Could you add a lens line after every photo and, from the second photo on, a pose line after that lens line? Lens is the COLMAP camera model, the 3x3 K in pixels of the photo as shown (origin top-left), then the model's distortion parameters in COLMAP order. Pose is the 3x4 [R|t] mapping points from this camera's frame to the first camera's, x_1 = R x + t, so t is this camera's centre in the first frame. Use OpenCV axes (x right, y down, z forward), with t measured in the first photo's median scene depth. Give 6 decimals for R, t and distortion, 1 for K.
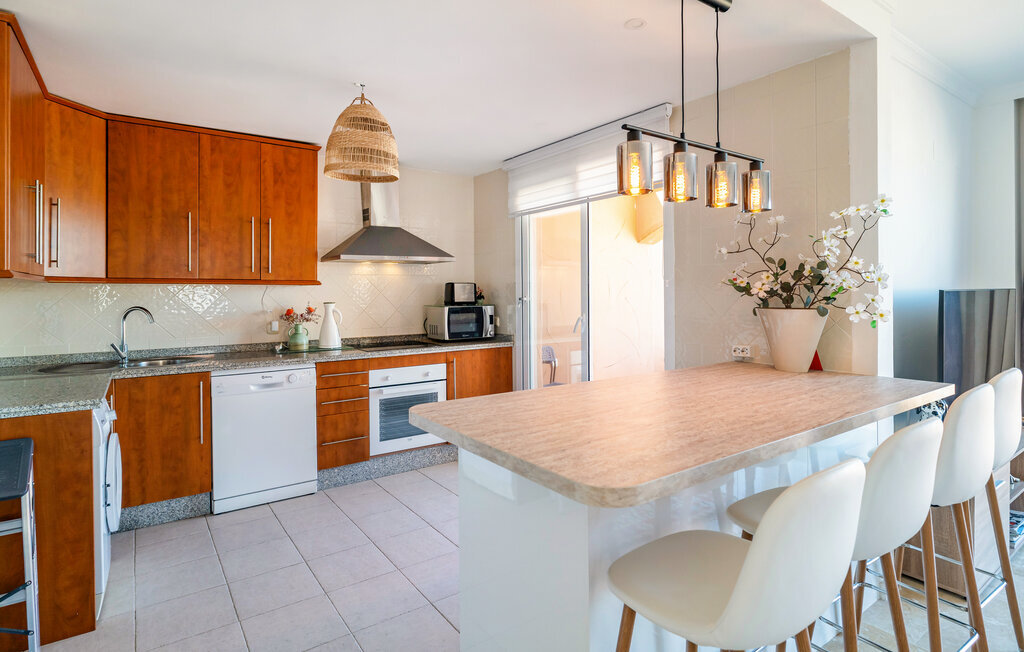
lens RADIAL K [[531.8, 0, 544.9], [0, 531.8, 295.8], [0, 0, 1]] dist [-0.001244, 0.000026]
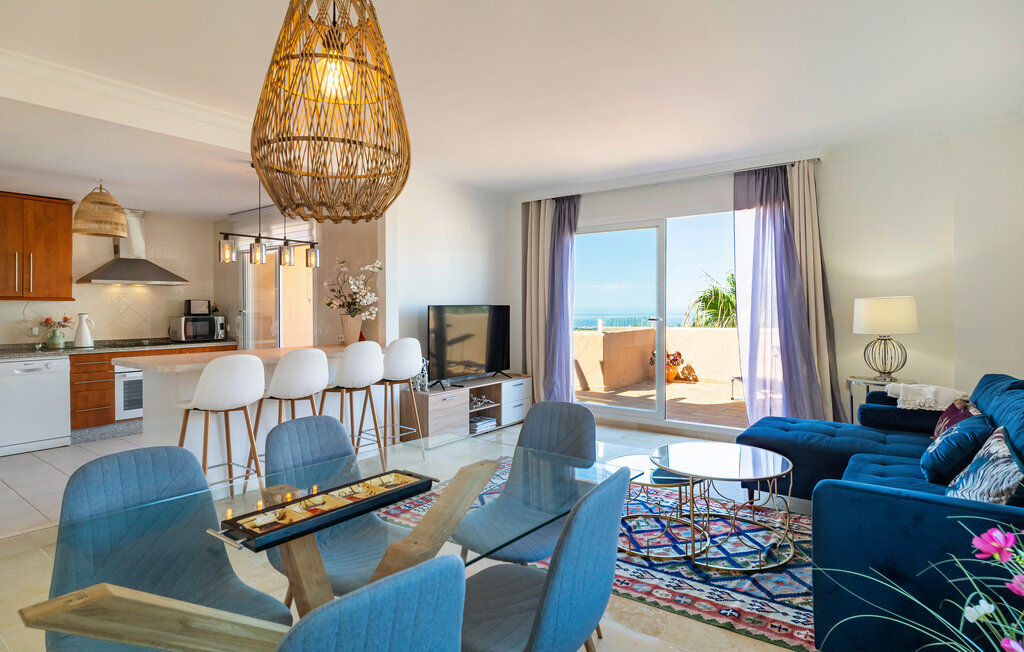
lens RADIAL K [[521.9, 0, 515.1], [0, 521.9, 311.3], [0, 0, 1]] dist [-0.003823, 0.000505]
pose [[0.961056, 0.001150, 0.276353, 0.308607], [-0.000479, 0.999997, -0.002496, 0.009954], [-0.276355, 0.002266, 0.961053, -0.627455]]
